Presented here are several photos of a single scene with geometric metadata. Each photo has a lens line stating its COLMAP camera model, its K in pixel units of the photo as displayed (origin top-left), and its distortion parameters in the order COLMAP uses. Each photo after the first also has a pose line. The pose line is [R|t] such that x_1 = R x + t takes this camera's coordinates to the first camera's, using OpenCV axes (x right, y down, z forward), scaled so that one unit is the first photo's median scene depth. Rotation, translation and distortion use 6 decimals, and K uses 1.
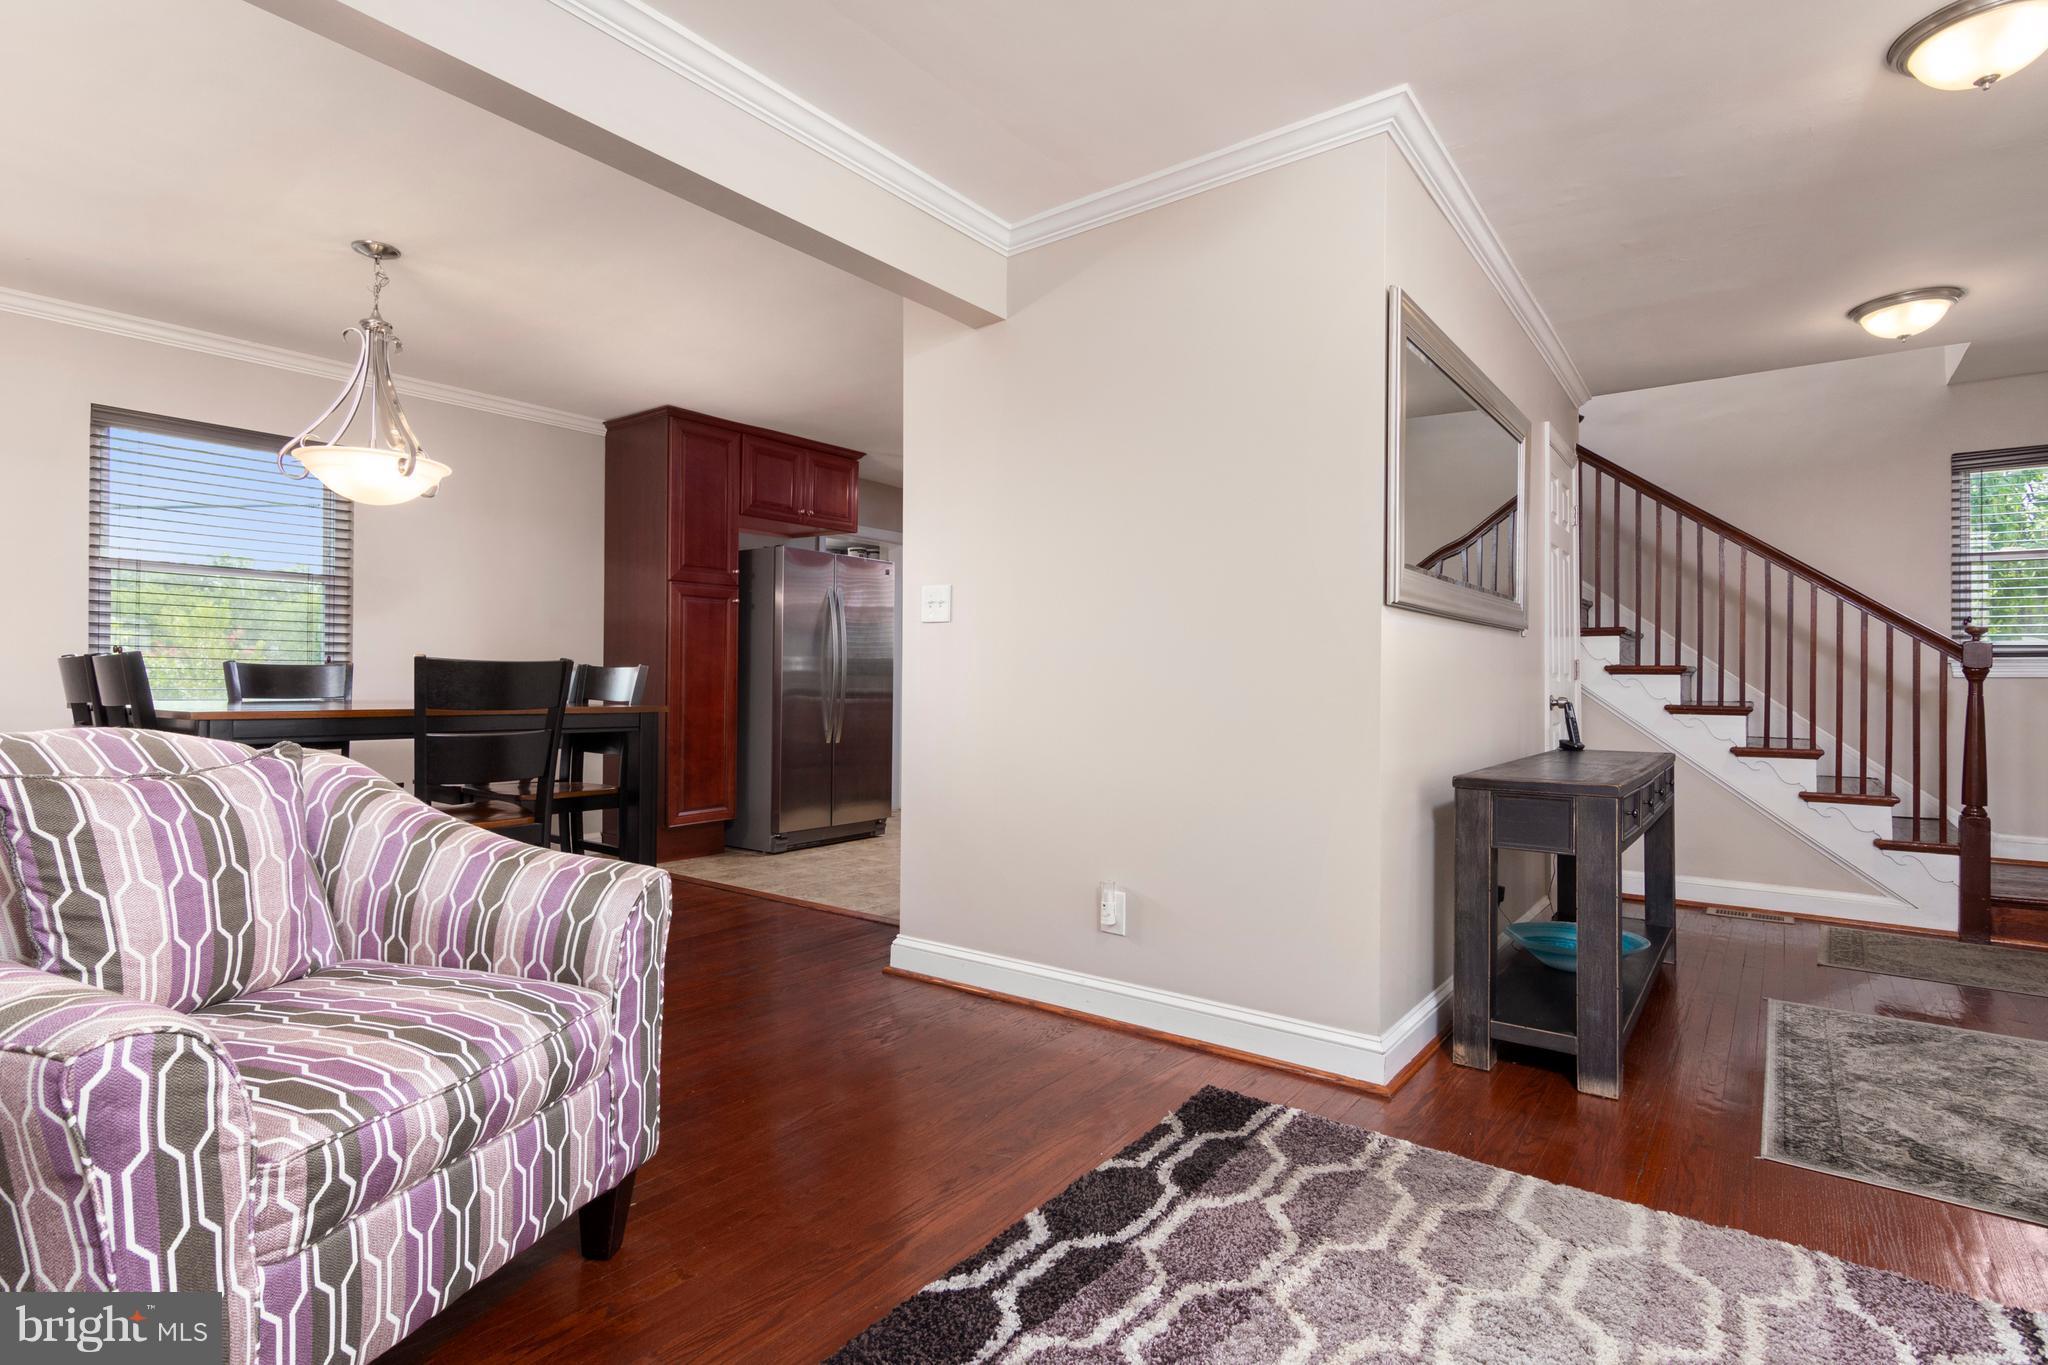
lens RADIAL K [[1004.7, 0, 1016.7], [0, 1004.7, 683.7], [0, 0, 1]] dist [0.004381, 0.000075]
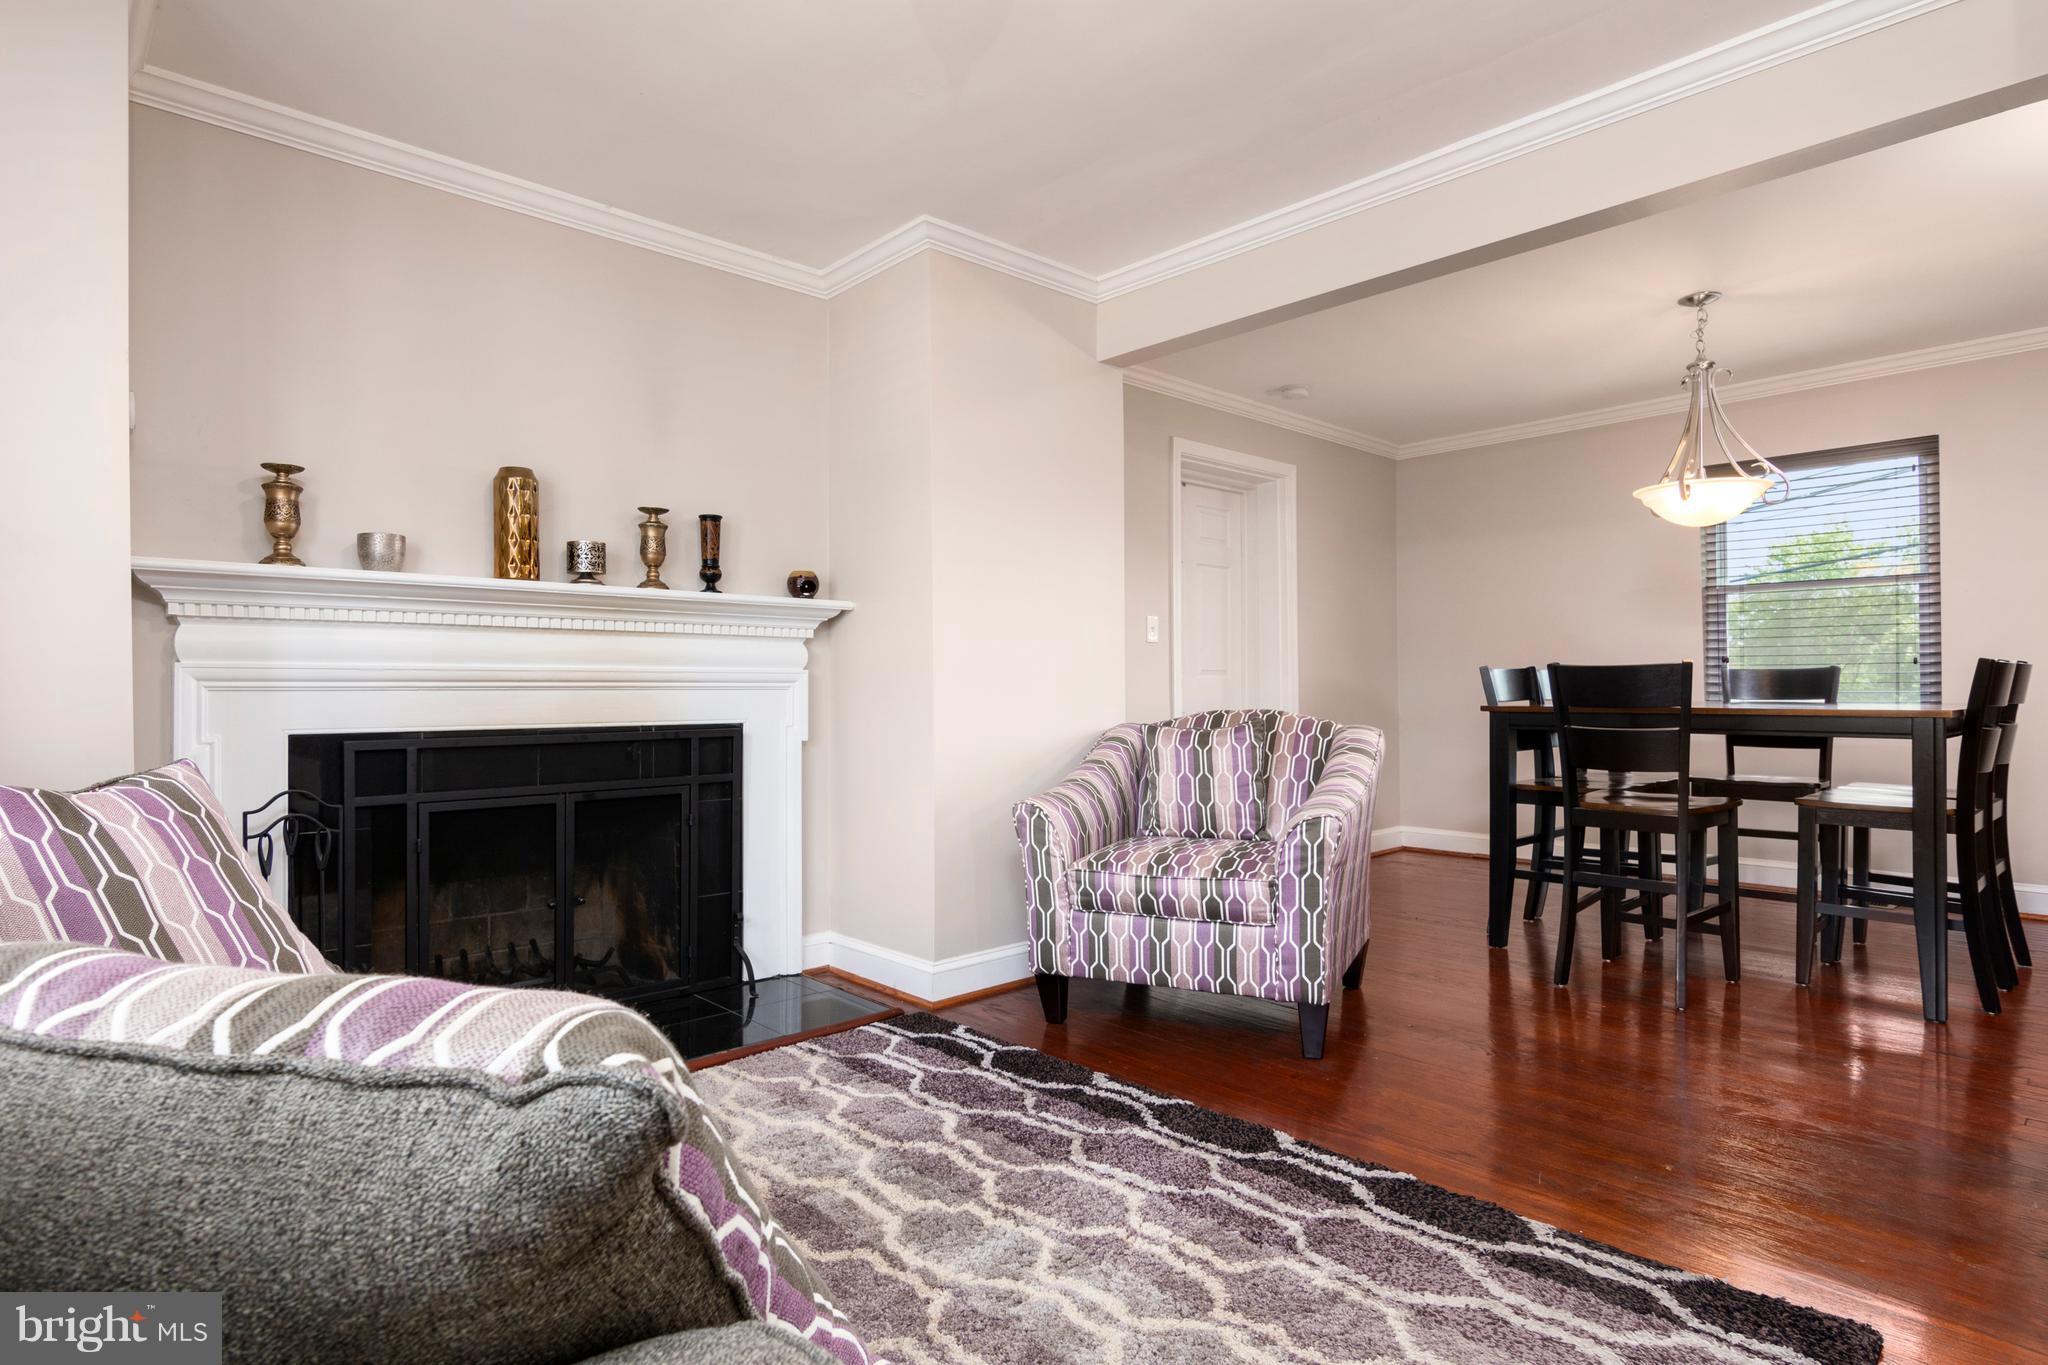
lens RADIAL K [[1074.3, 0, 1017.1], [0, 1074.3, 685.1], [0, 0, 1]] dist [-0.000937, -0.000348]
pose [[-0.159704, -0.006579, -0.987143, 1.285075], [0.009974, 0.999916, -0.008277, 0.006445], [0.987115, -0.011168, -0.159625, 0.816528]]
